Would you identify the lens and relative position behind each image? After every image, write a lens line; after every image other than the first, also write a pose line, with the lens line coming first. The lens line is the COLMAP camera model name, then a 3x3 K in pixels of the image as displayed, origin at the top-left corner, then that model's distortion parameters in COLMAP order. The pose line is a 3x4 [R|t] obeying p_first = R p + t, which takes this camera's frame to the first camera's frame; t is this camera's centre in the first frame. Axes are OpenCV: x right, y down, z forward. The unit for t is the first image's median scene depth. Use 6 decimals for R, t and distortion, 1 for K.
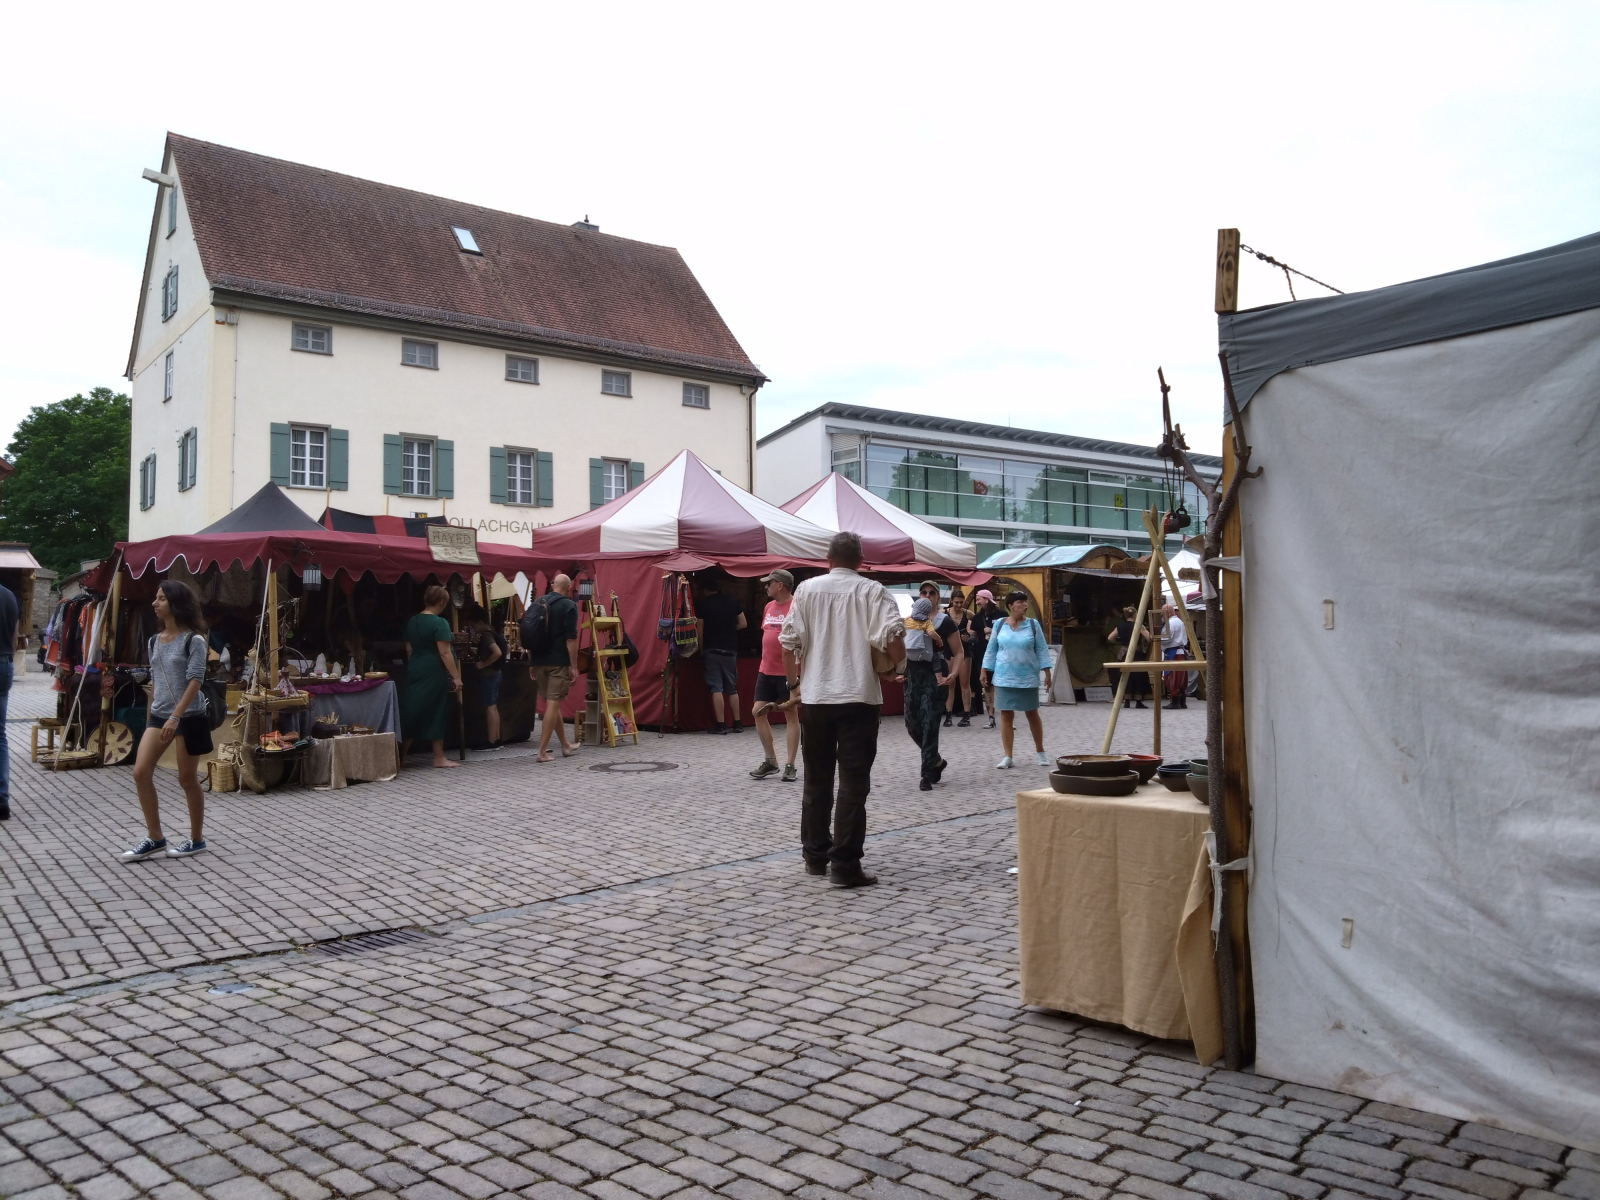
lens RADIAL K [[1245.0, 0, 796.4], [0, 1245.0, 589.2], [0, 0, 1]] dist [0.023437, -0.030408]
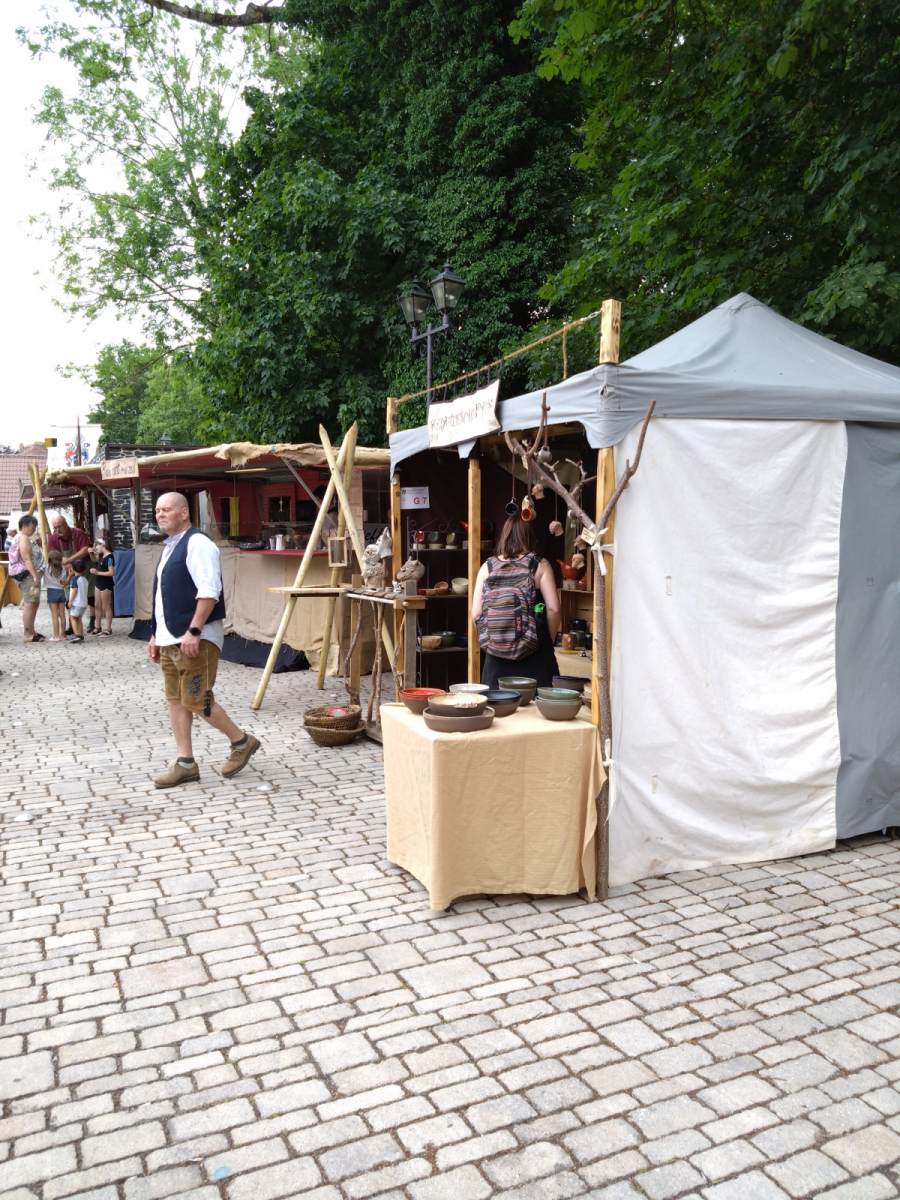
lens RADIAL K [[933.7, 0, 463.0], [0, 933.7, 569.9], [0, 0, 1]] dist [0.023437, -0.030408]
pose [[0.375947, -0.025495, 0.926290, -0.745071], [-0.045769, 0.997890, 0.046042, -0.040289], [-0.925510, -0.059705, 0.373987, 0.809973]]
